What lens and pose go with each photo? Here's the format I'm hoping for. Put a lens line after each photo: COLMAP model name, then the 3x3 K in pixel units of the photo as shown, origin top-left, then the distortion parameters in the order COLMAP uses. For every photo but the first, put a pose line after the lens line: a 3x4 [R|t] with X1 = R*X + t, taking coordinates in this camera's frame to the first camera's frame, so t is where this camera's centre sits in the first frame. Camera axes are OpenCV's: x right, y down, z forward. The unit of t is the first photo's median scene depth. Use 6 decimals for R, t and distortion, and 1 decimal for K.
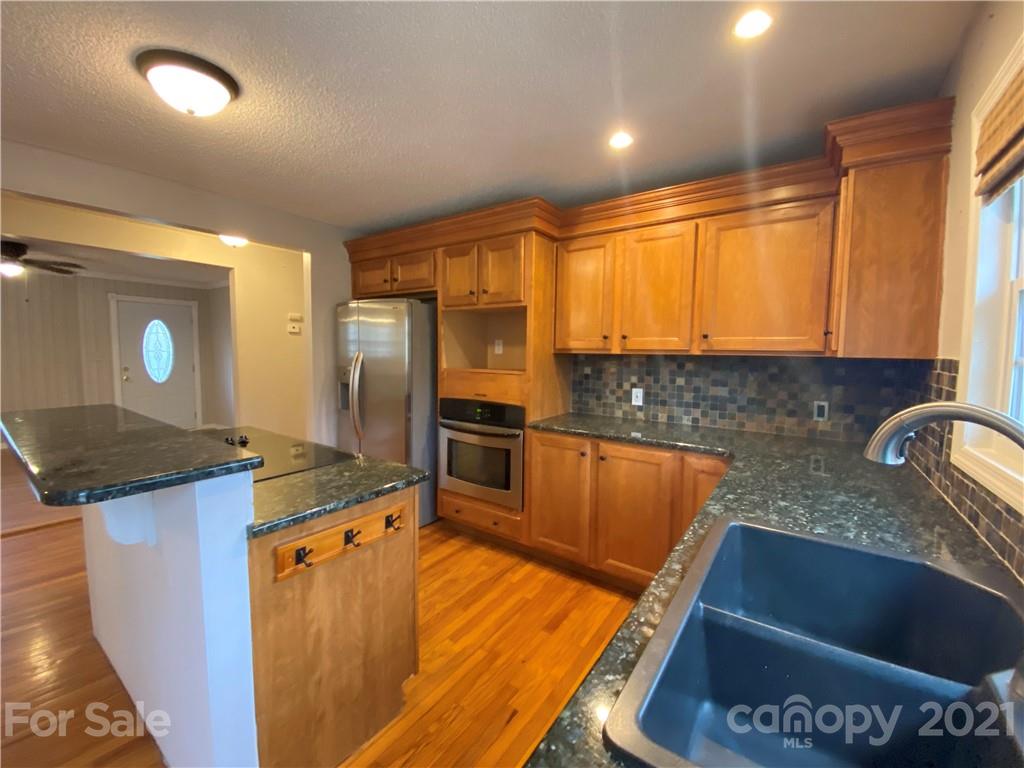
lens RADIAL K [[410.7, 0, 510.6], [0, 410.7, 381.5], [0, 0, 1]] dist [0.054931, -0.043352]
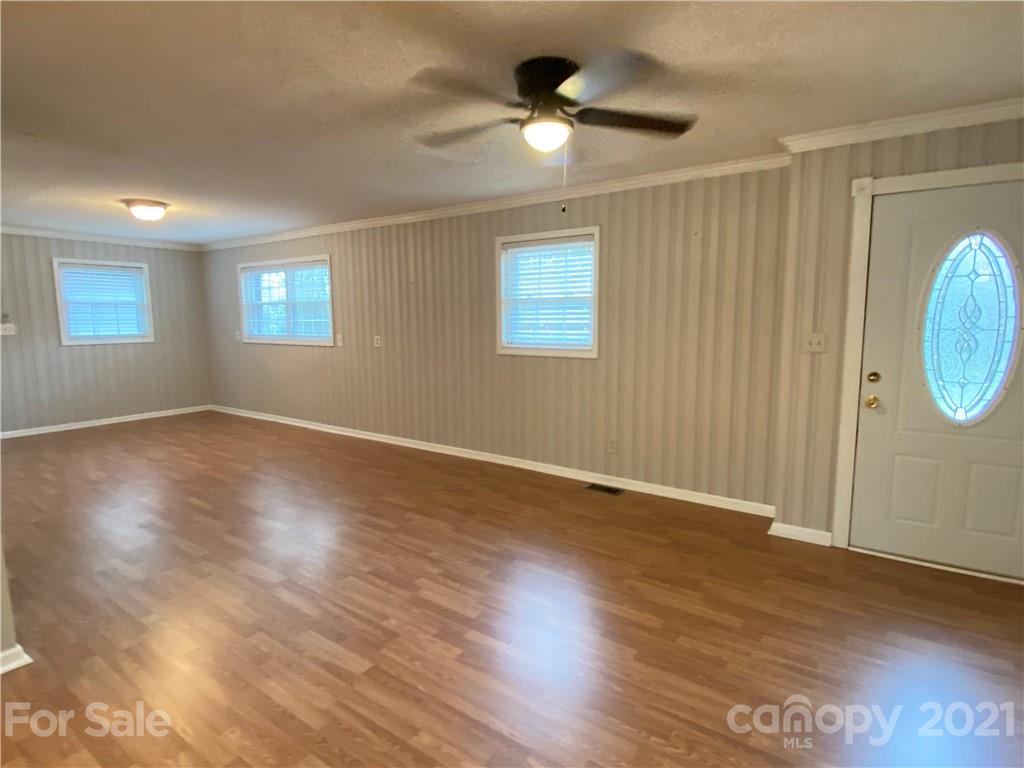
lens RADIAL K [[522.0, 0, 507.7], [0, 522.0, 379.4], [0, 0, 1]] dist [0.067311, -0.067383]
pose [[0.017330, 0.095772, -0.995252, -1.009162], [-0.063851, 0.993476, 0.094489, -0.116547], [0.997809, 0.061911, 0.023332, 1.478692]]
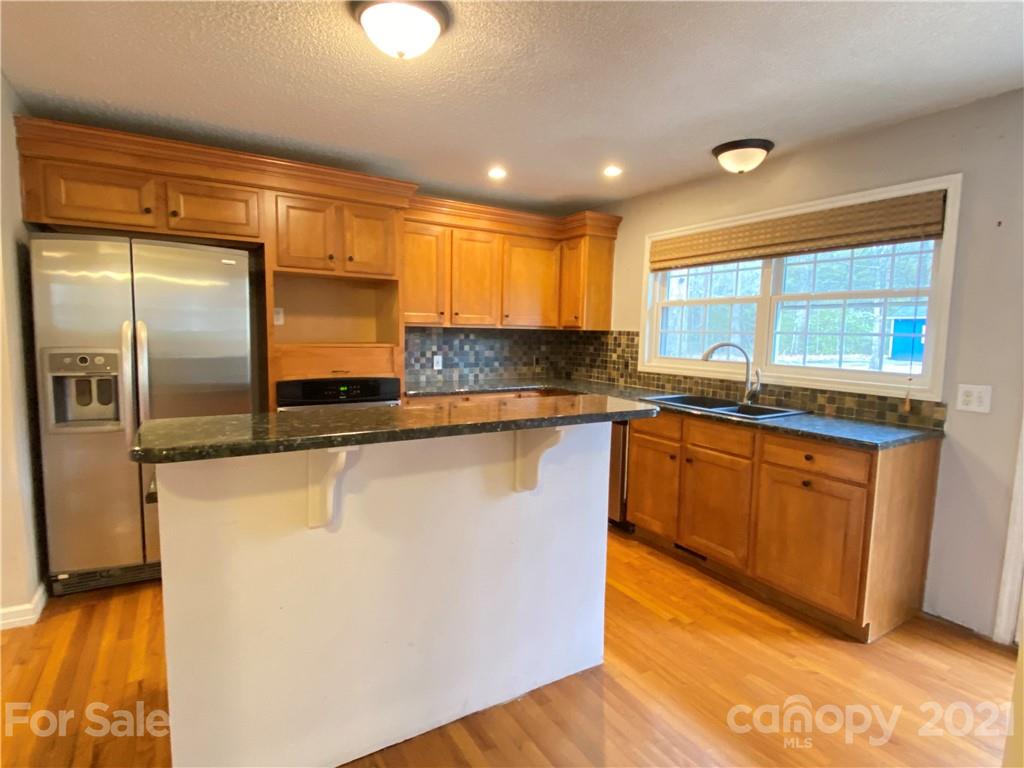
lens RADIAL K [[505.3, 0, 509.6], [0, 505.3, 385.6], [0, 0, 1]] dist [0.039729, -0.050933]
pose [[0.405502, -0.103926, 0.908167, -1.033028], [0.052577, 0.994523, 0.090333, -0.019437], [-0.912581, 0.011118, 0.408745, 0.215884]]
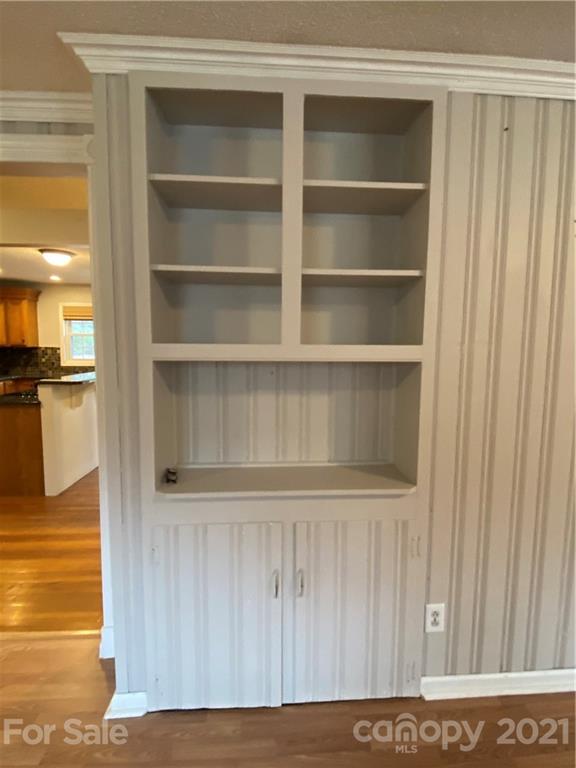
lens RADIAL K [[379.0, 0, 288.0], [0, 379.0, 384.0], [0, 0, 1]] dist [0.039729, -0.050933]
pose [[-0.636996, -0.099048, 0.764478, -2.288785], [0.034530, 0.987049, 0.156657, -0.124767], [-0.770094, 0.126187, -0.625326, 0.912784]]
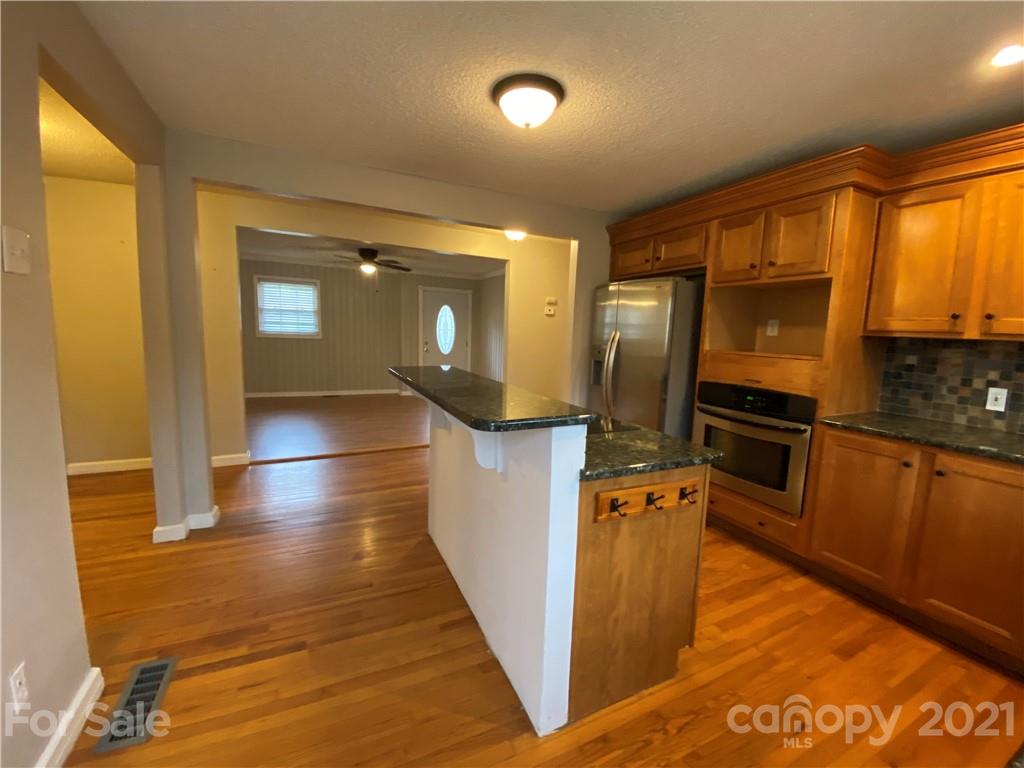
lens RADIAL K [[412.0, 0, 511.3], [0, 412.0, 381.7], [0, 0, 1]] dist [0.022317, -0.021944]
pose [[0.873043, 0.075651, -0.481739, -0.107232], [-0.057093, 0.996956, 0.053091, 0.018168], [0.484289, -0.018846, 0.874705, -0.051679]]
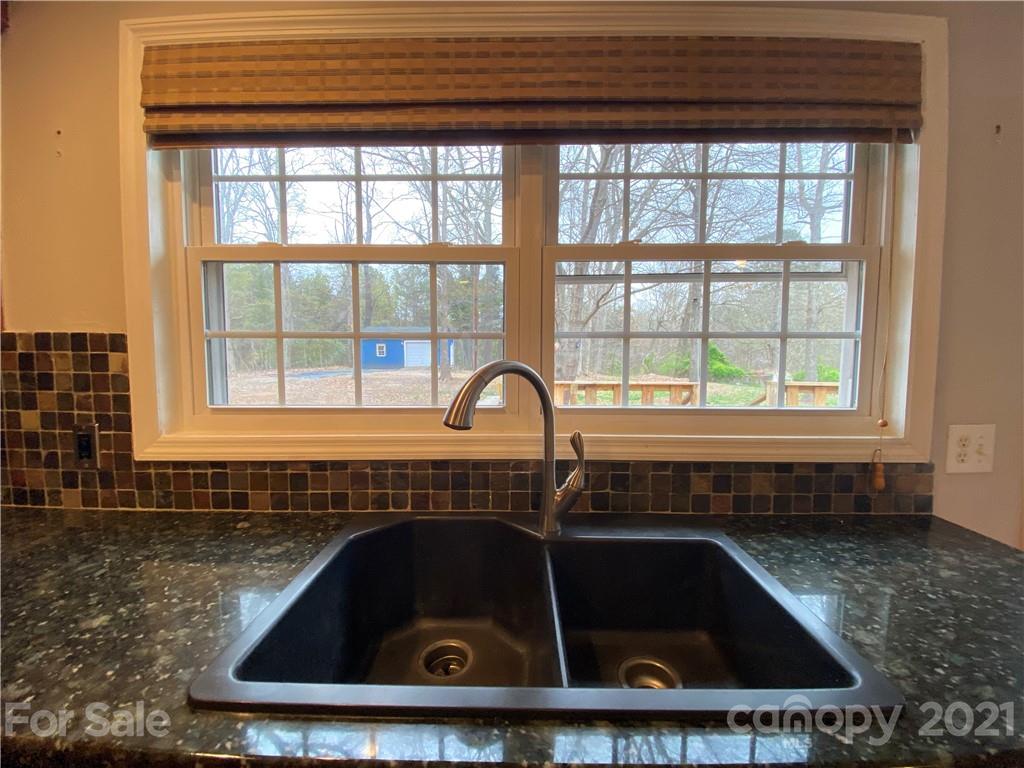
lens RADIAL K [[412.0, 0, 511.3], [0, 412.0, 381.7], [0, 0, 1]] dist [0.022317, -0.021944]
pose [[-0.563424, -0.071262, 0.823089, 0.005880], [0.051509, 0.991305, 0.121085, -0.008024], [-0.824560, 0.110619, -0.554855, 0.402292]]
